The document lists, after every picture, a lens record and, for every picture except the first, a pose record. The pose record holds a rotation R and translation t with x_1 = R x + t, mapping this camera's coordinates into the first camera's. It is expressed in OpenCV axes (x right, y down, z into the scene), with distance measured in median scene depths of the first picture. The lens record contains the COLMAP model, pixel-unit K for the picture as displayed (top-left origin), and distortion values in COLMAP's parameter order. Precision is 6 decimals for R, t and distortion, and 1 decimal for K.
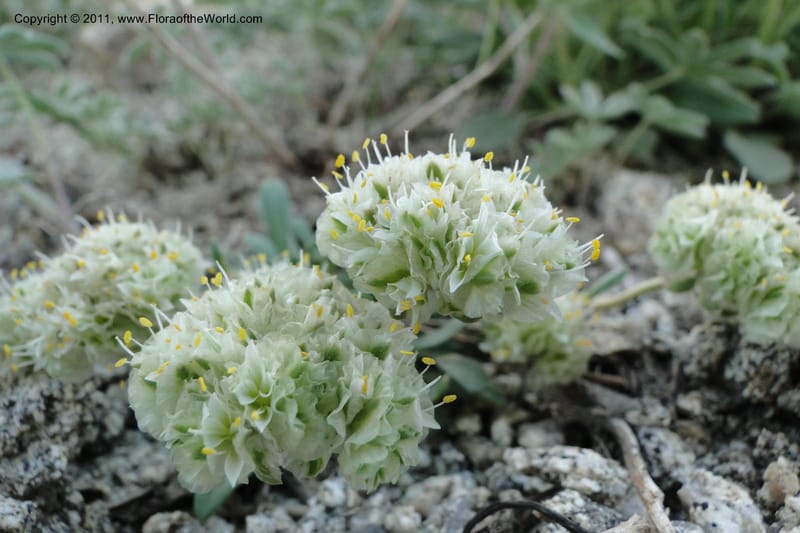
lens RADIAL K [[644.7, 0, 398.7], [0, 644.7, 267.5], [0, 0, 1]] dist [-0.017315, -0.037609]
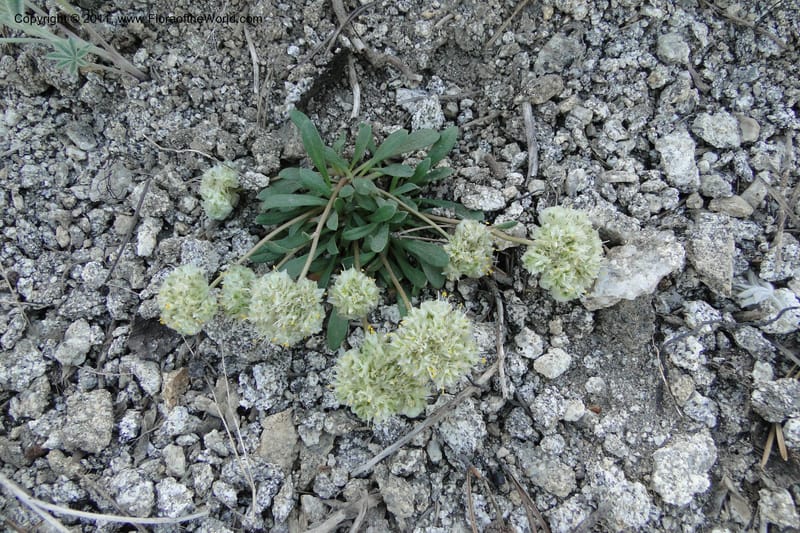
lens RADIAL K [[644.7, 0, 399.1], [0, 644.7, 263.5], [0, 0, 1]] dist [-0.017315, -0.037609]
pose [[0.995060, -0.091020, 0.039629, -0.110378], [0.020800, 0.581488, 0.813289, -1.838480], [-0.097069, -0.808447, 0.580509, -0.241213]]
